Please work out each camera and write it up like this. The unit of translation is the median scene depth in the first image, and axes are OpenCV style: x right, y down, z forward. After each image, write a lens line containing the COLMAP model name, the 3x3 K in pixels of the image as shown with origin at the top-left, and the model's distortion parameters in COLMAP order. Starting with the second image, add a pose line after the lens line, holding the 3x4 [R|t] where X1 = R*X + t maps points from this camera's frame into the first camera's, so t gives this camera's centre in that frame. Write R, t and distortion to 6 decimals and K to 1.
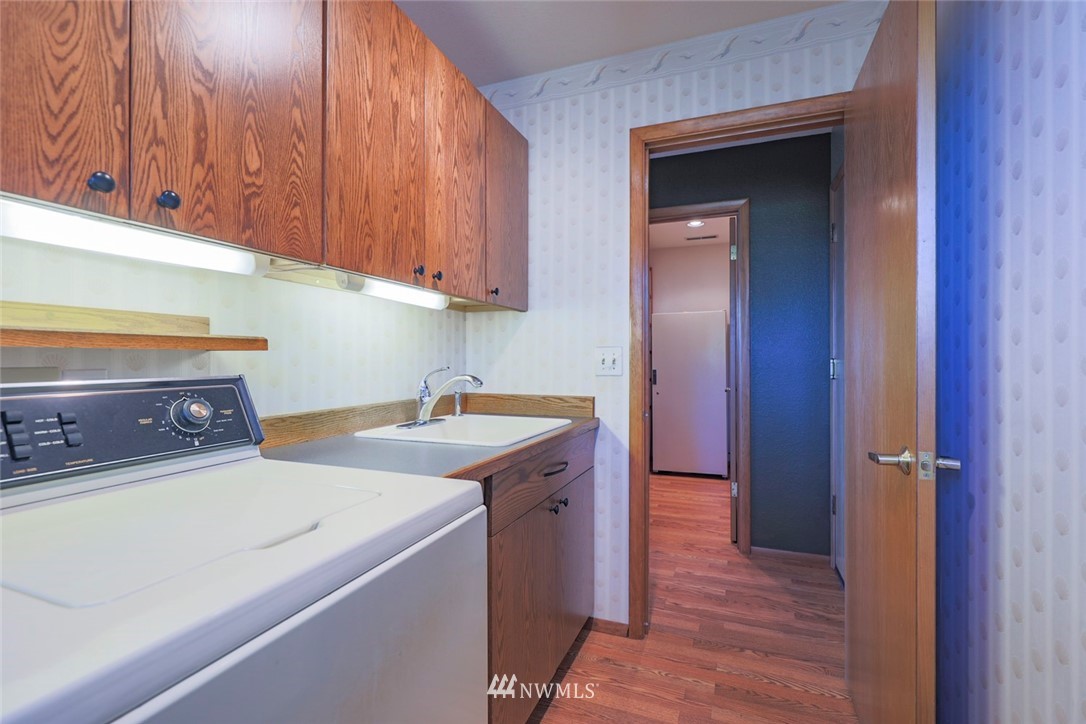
lens RADIAL K [[491.8, 0, 544.3], [0, 491.8, 360.9], [0, 0, 1]] dist [-0.000893, -0.000134]
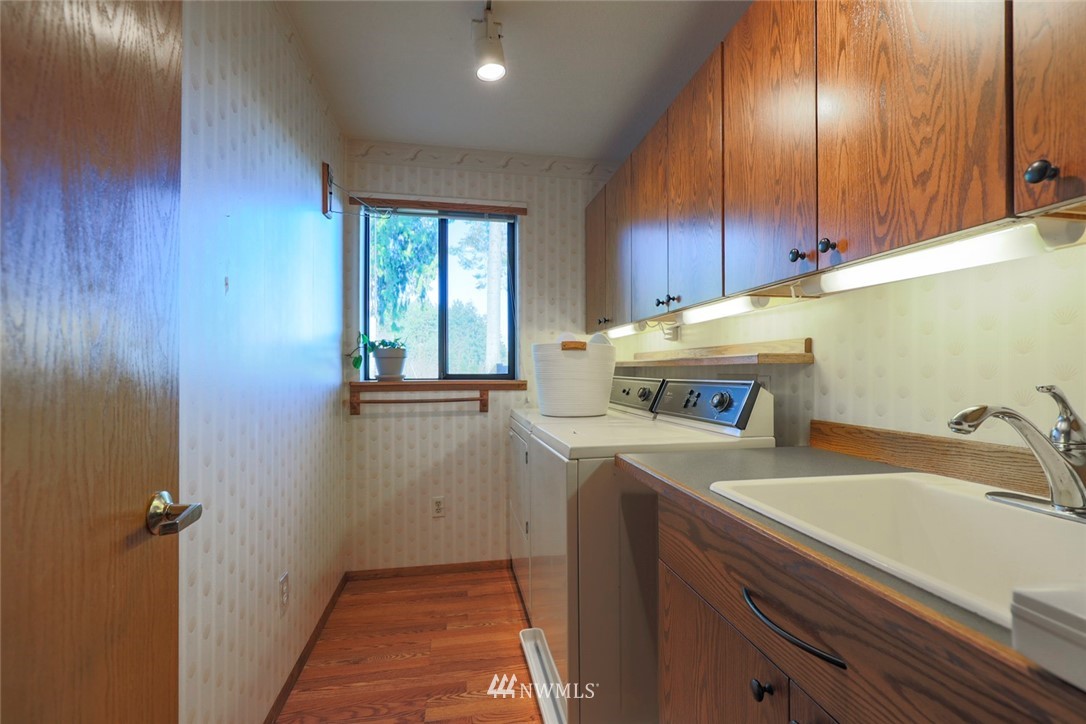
lens RADIAL K [[491.8, 0, 543.4], [0, 491.8, 369.3], [0, 0, 1]] dist [-0.000893, -0.000134]
pose [[-0.845742, 0.001791, -0.533590, 0.464348], [0.006169, 0.999960, -0.006422, -0.001401], [0.533557, -0.008723, -0.845719, 1.333413]]
